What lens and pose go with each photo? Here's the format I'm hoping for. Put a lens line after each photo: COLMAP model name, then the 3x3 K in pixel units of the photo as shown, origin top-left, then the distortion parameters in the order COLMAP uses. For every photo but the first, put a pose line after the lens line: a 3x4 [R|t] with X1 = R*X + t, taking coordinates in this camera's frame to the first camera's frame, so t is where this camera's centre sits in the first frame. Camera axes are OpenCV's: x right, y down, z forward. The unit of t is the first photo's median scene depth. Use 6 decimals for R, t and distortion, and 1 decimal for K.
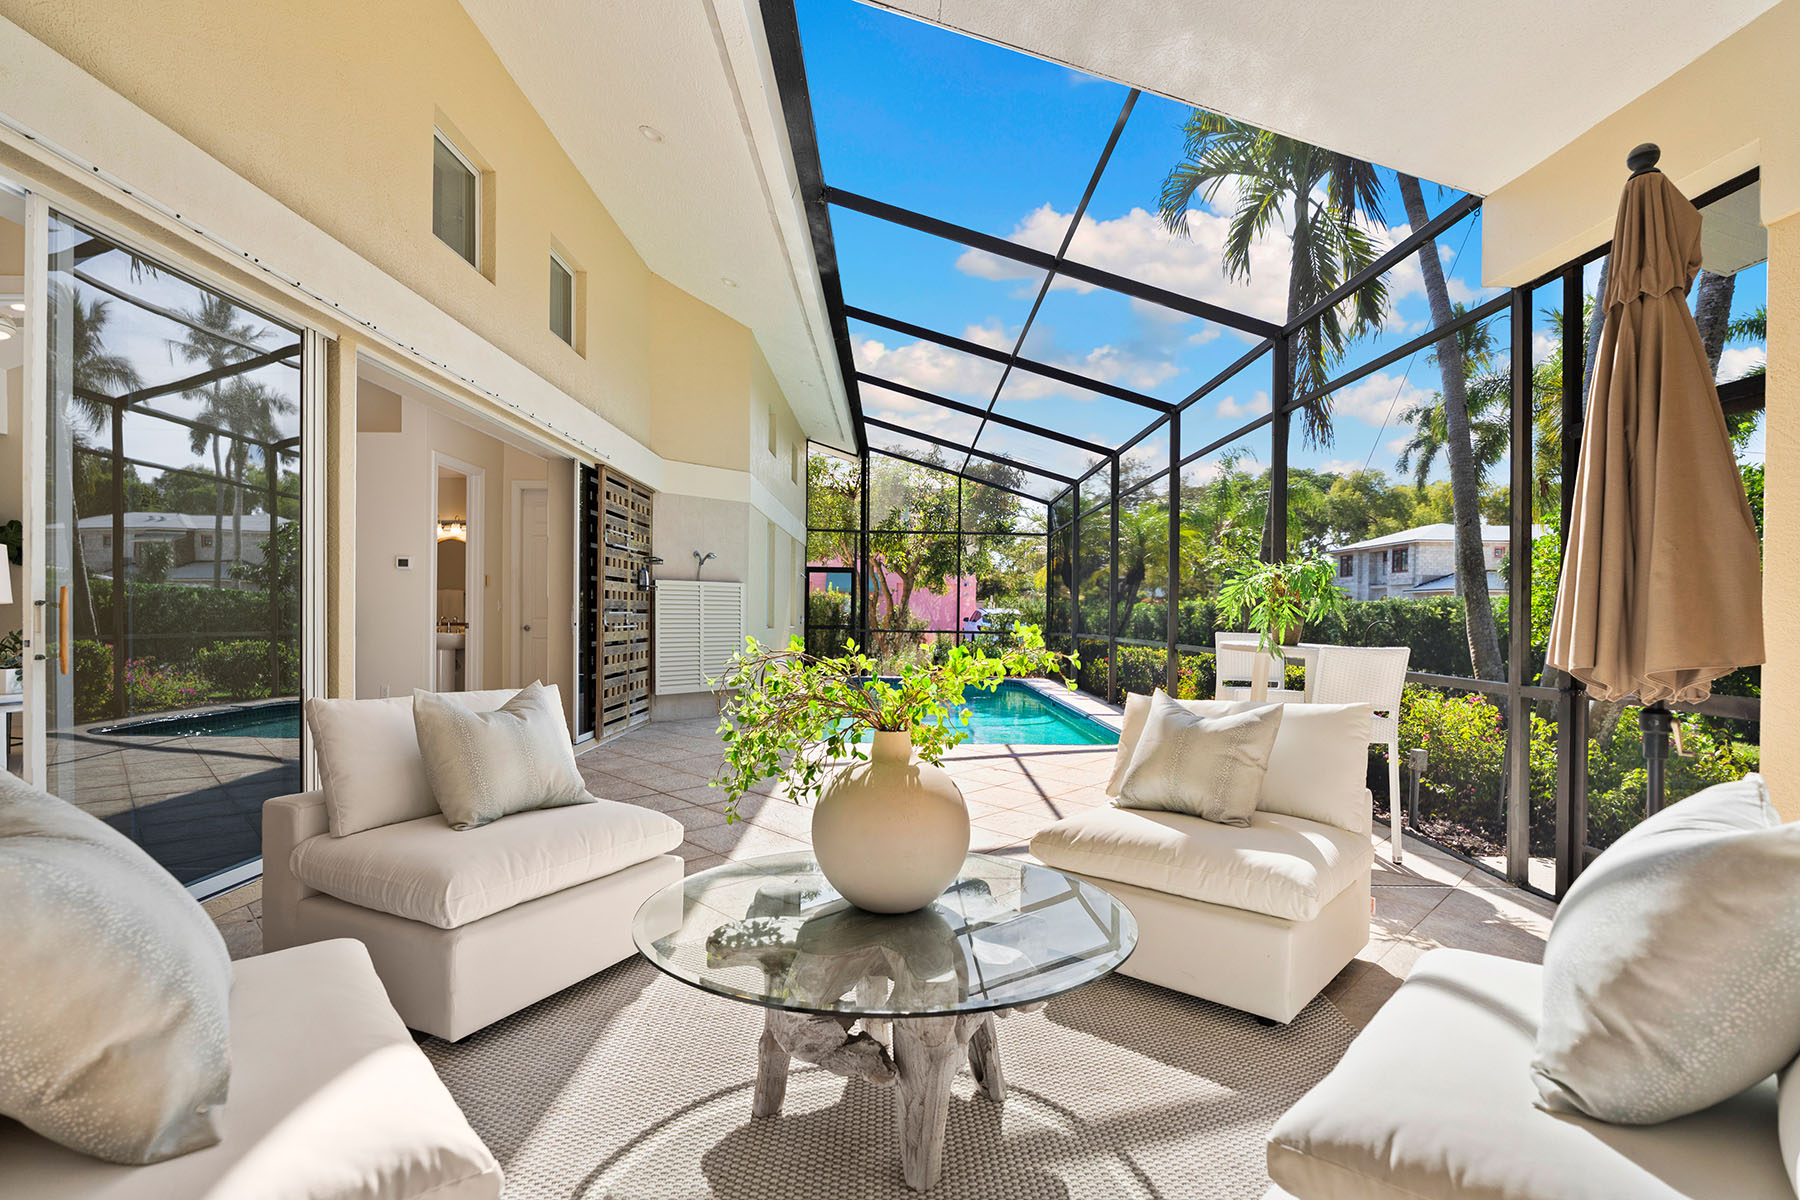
lens RADIAL K [[825.8, 0, 902.3], [0, 825.8, 619.7], [0, 0, 1]] dist [-0.010530, -0.000020]
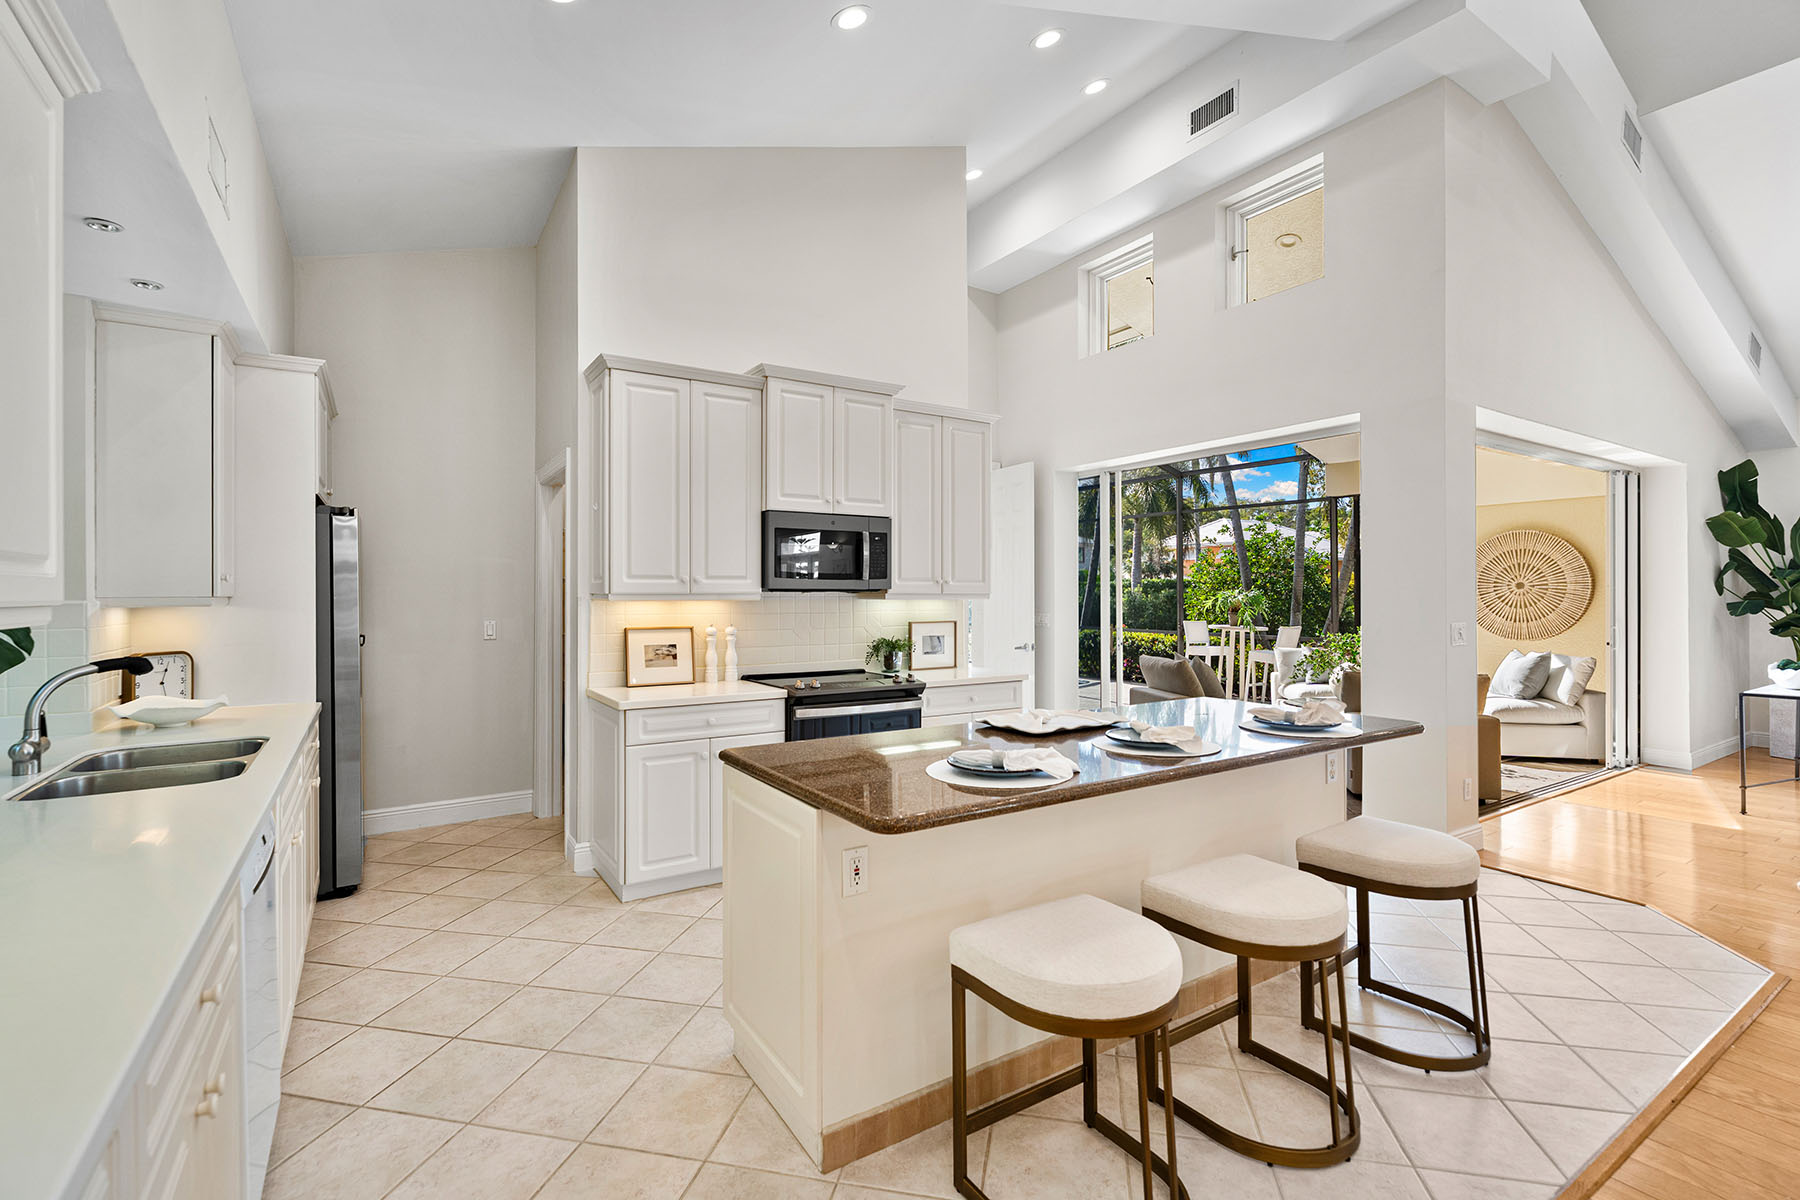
lens RADIAL K [[810.0, 0, 891.8], [0, 810.0, 596.4], [0, 0, 1]] dist [-0.000010, -0.000319]
pose [[0.845433, -0.011677, 0.533954, -0.913003], [0.013328, 0.999911, 0.000764, -0.040149], [-0.533915, 0.006471, 0.845513, -0.238278]]
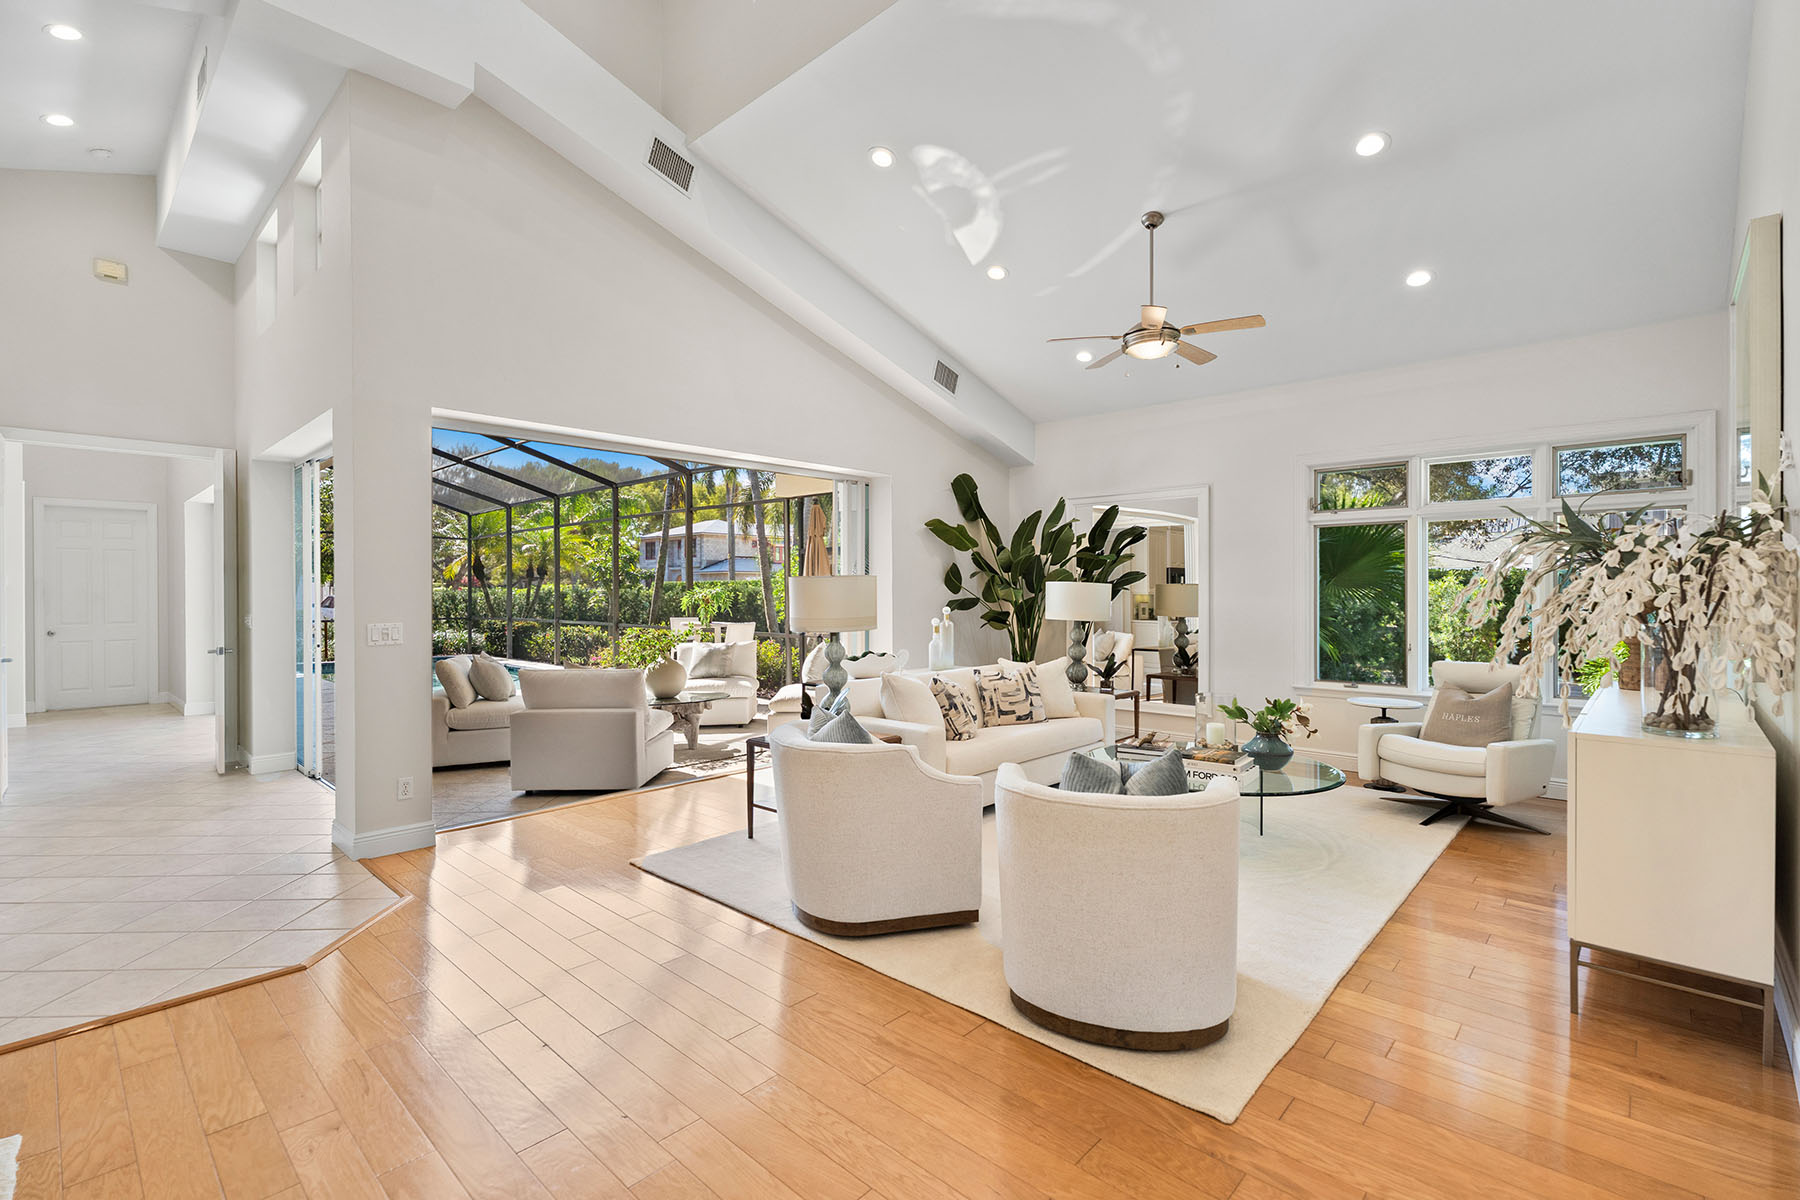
lens RADIAL K [[801.3, 0, 898.0], [0, 801.3, 598.4], [0, 0, 1]] dist [0.002439, -0.000768]
pose [[0.690046, -0.018667, 0.723525, -0.481193], [0.014376, 0.999824, 0.012085, -0.035067], [-0.723623, 0.002062, 0.690192, -0.579410]]
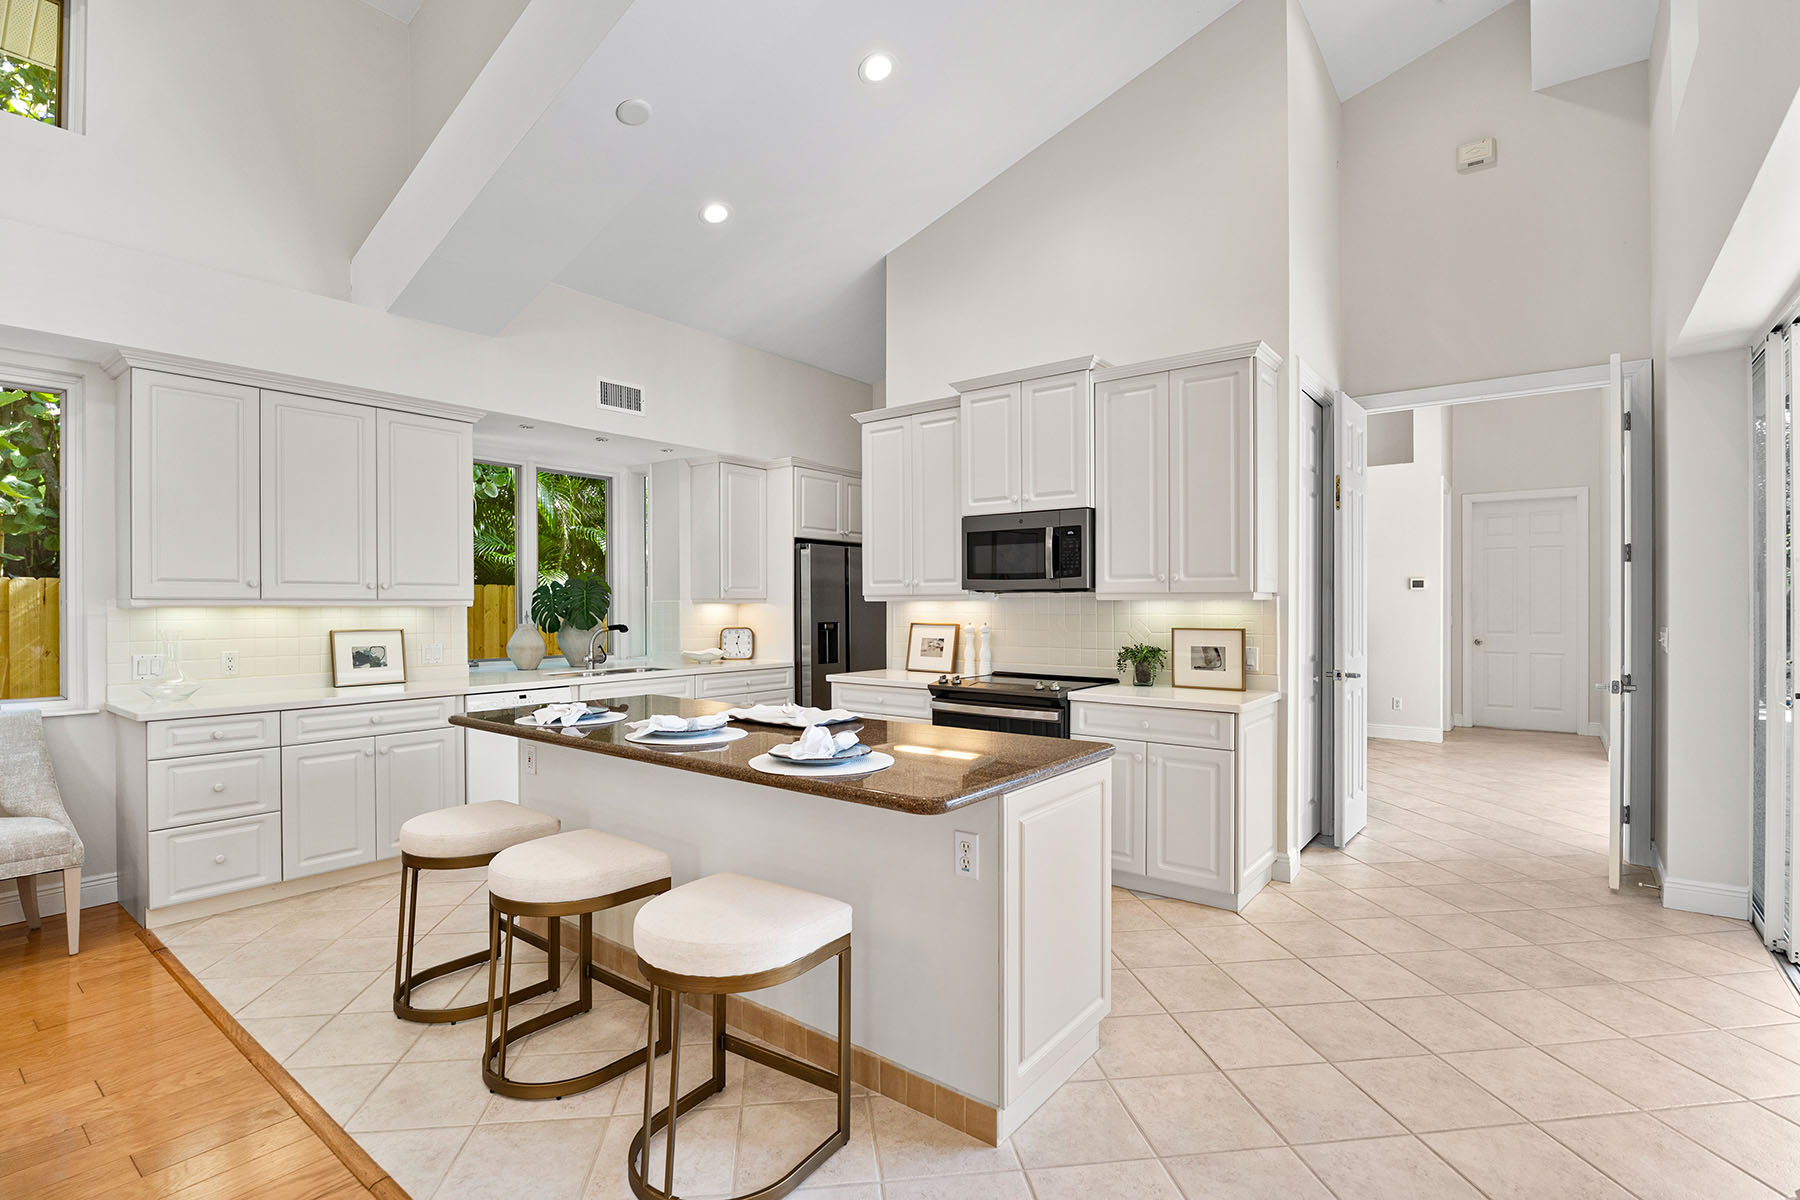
lens RADIAL K [[839.4, 0, 906.7], [0, 839.4, 609.7], [0, 0, 1]] dist [-0.009881, 0.000602]
pose [[0.789244, -0.008561, -0.614021, -0.404077], [0.006052, 0.999963, -0.006163, -0.029164], [0.614050, 0.001148, 0.789266, -0.238750]]
